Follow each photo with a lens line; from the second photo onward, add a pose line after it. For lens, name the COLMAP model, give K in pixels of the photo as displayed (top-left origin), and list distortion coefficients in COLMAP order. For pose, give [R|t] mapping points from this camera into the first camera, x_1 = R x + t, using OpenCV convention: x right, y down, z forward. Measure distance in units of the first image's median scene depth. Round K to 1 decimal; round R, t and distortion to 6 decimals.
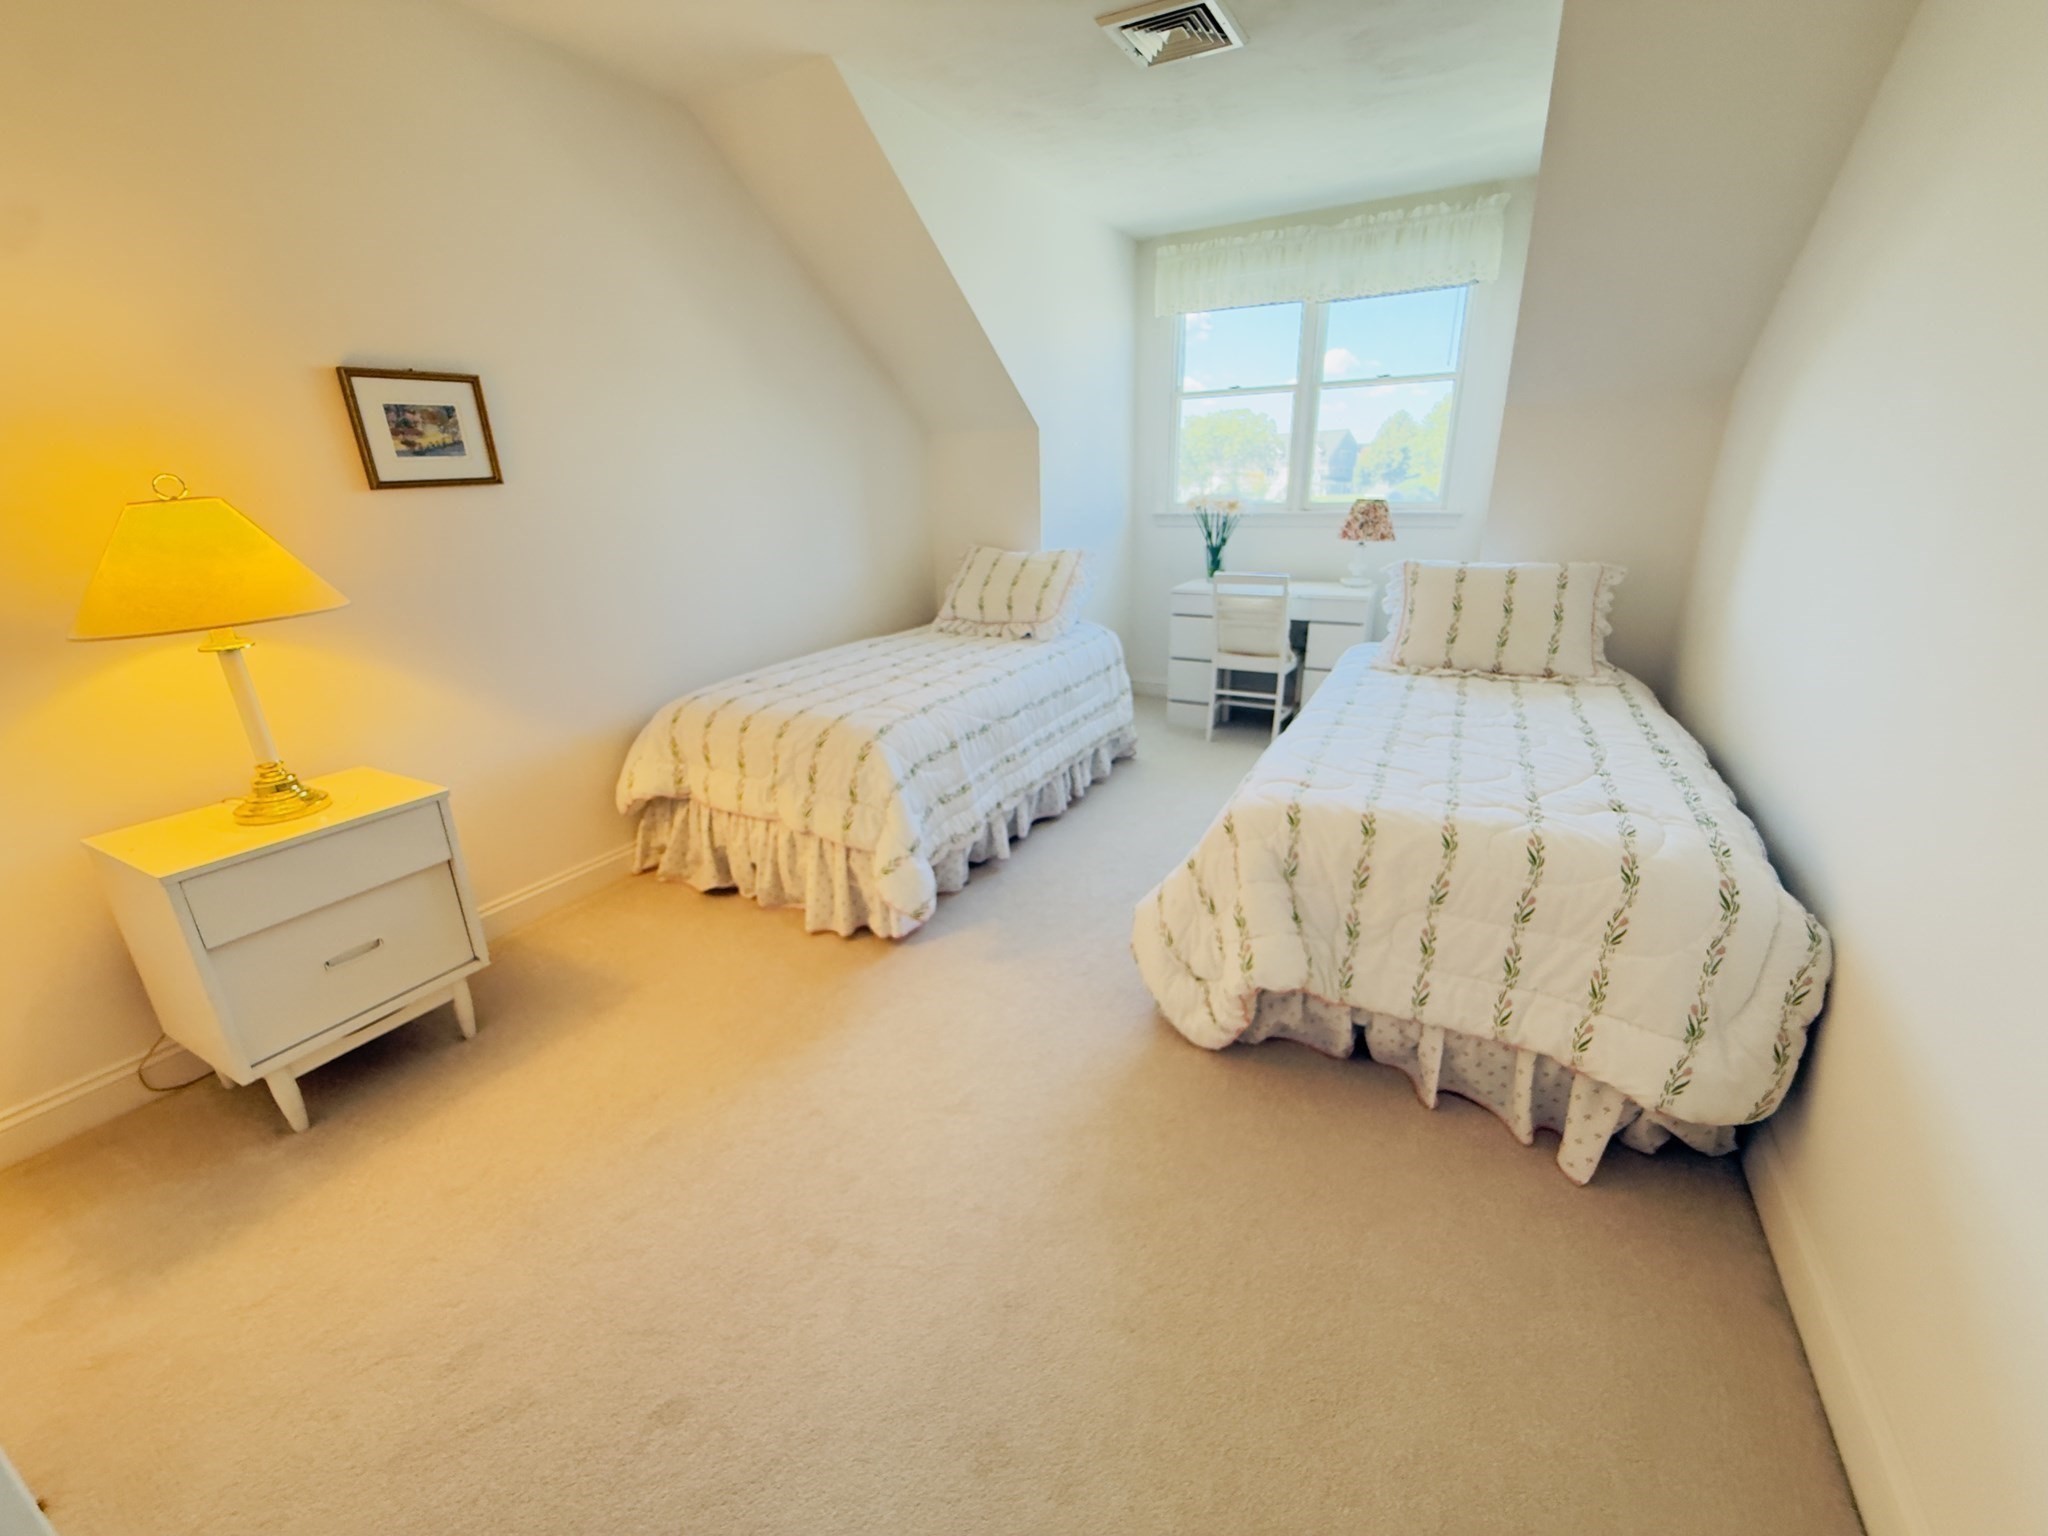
lens RADIAL K [[820.6, 0, 1026.5], [0, 820.6, 763.4], [0, 0, 1]] dist [-0.002706, 0.001731]
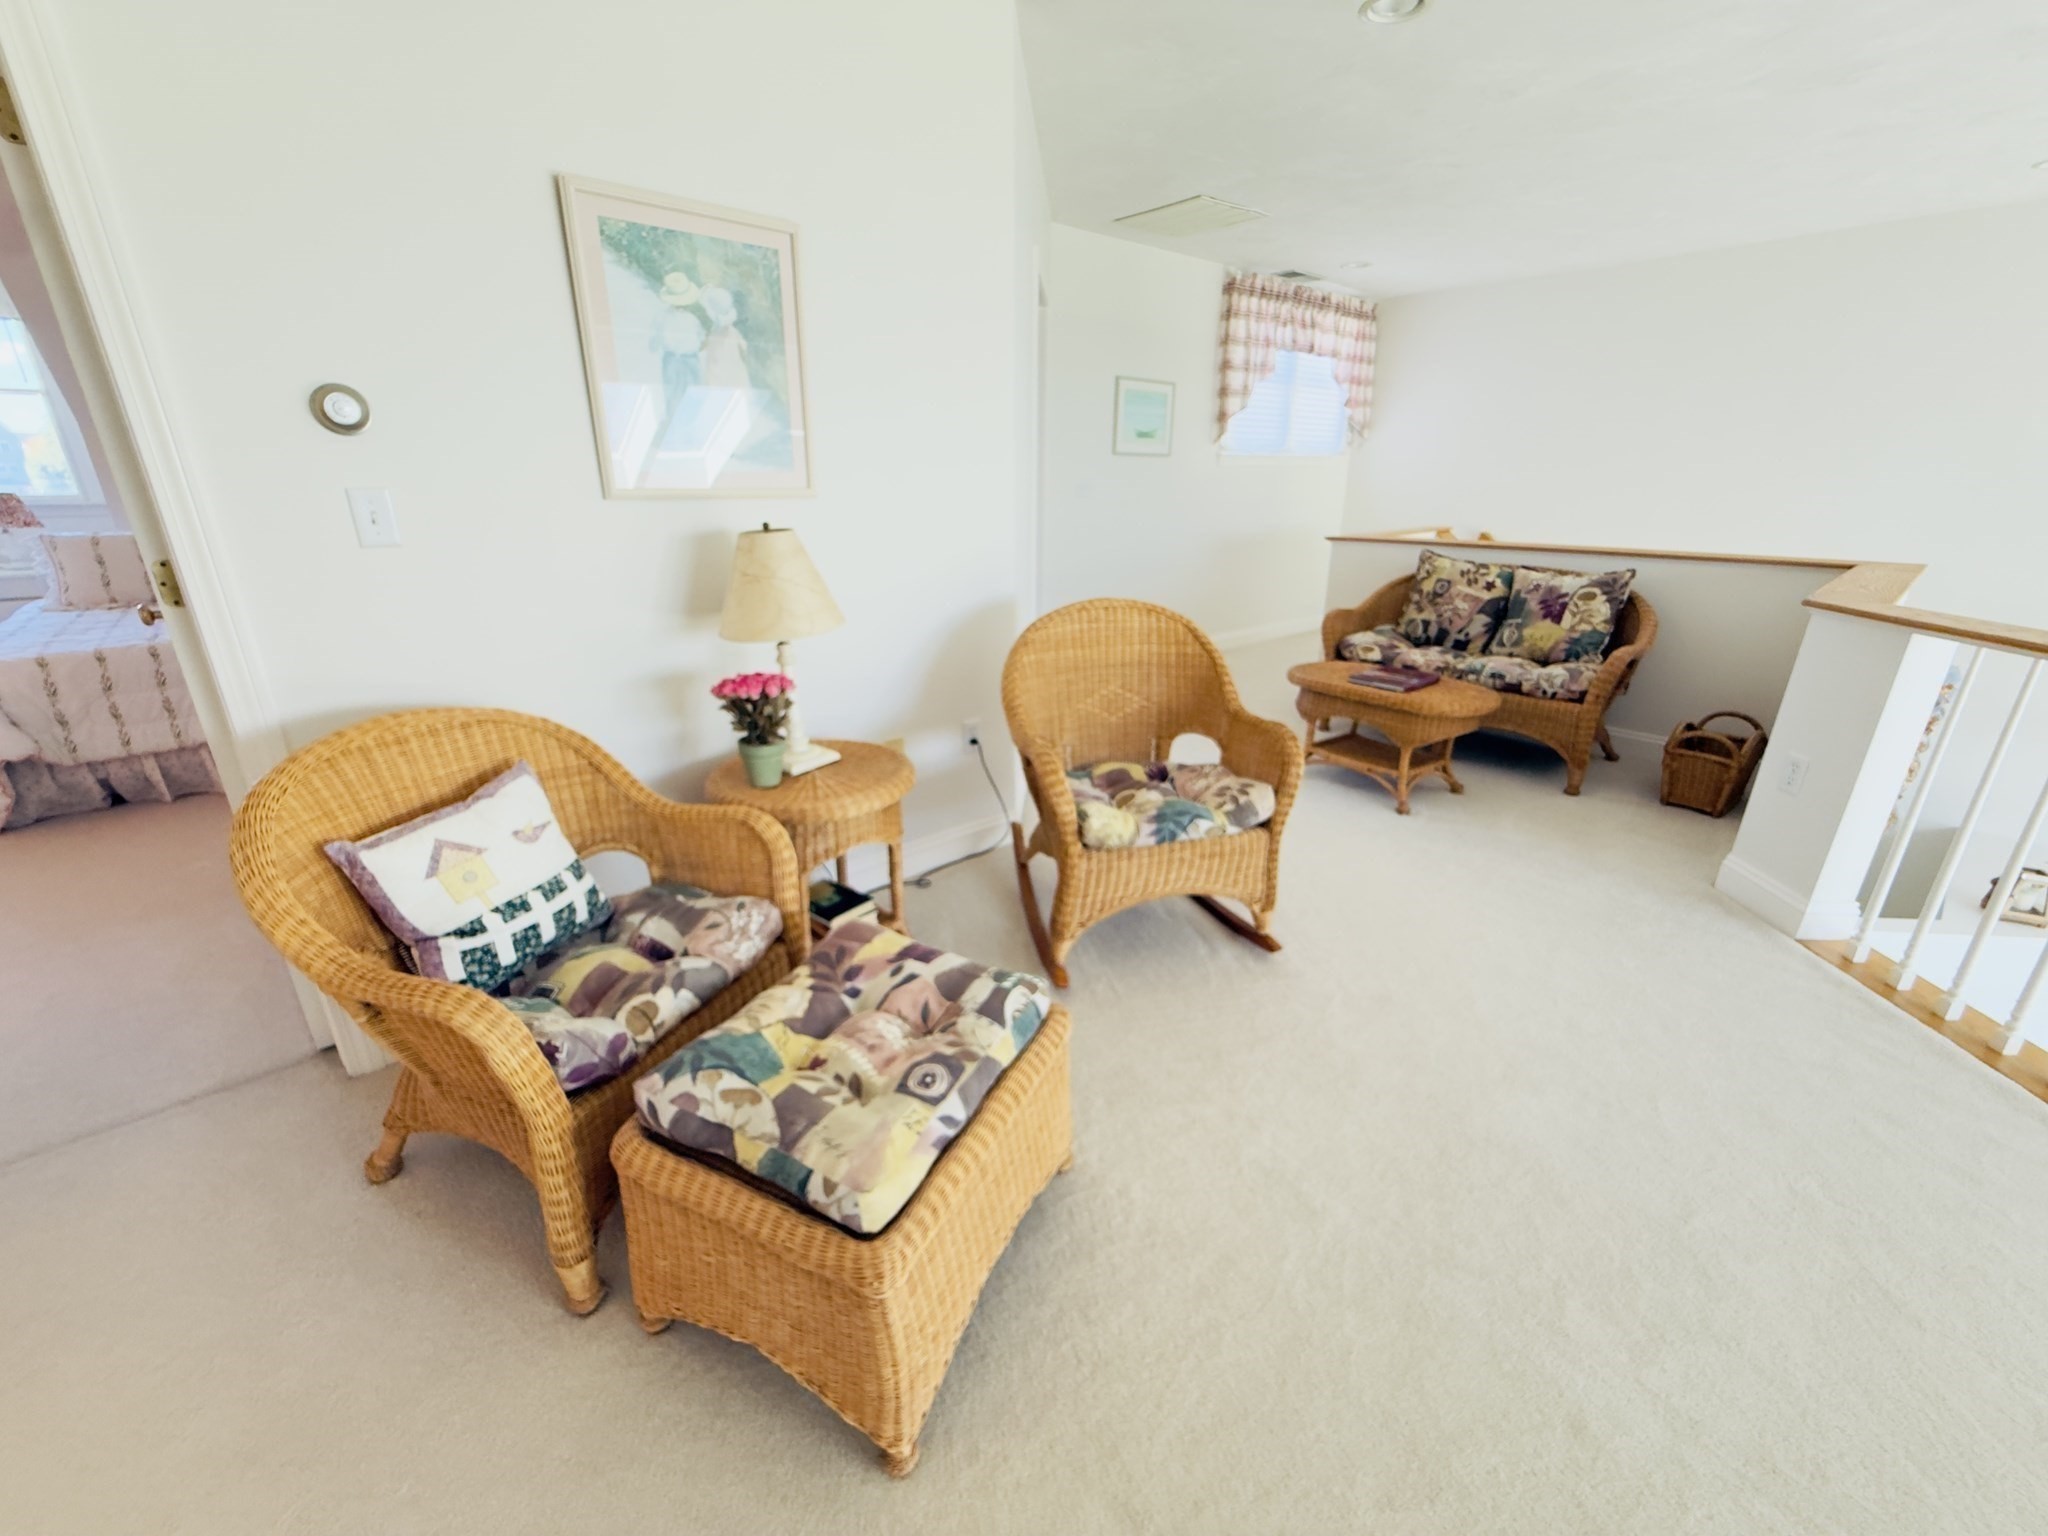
lens RADIAL K [[820.6, 0, 1019.7], [0, 820.6, 771.1], [0, 0, 1]] dist [-0.002706, 0.001731]
pose [[0.355598, -0.295460, 0.886709, -0.451934], [0.296116, 0.935460, 0.192953, 0.540087], [-0.886491, 0.193955, 0.420138, -1.491524]]
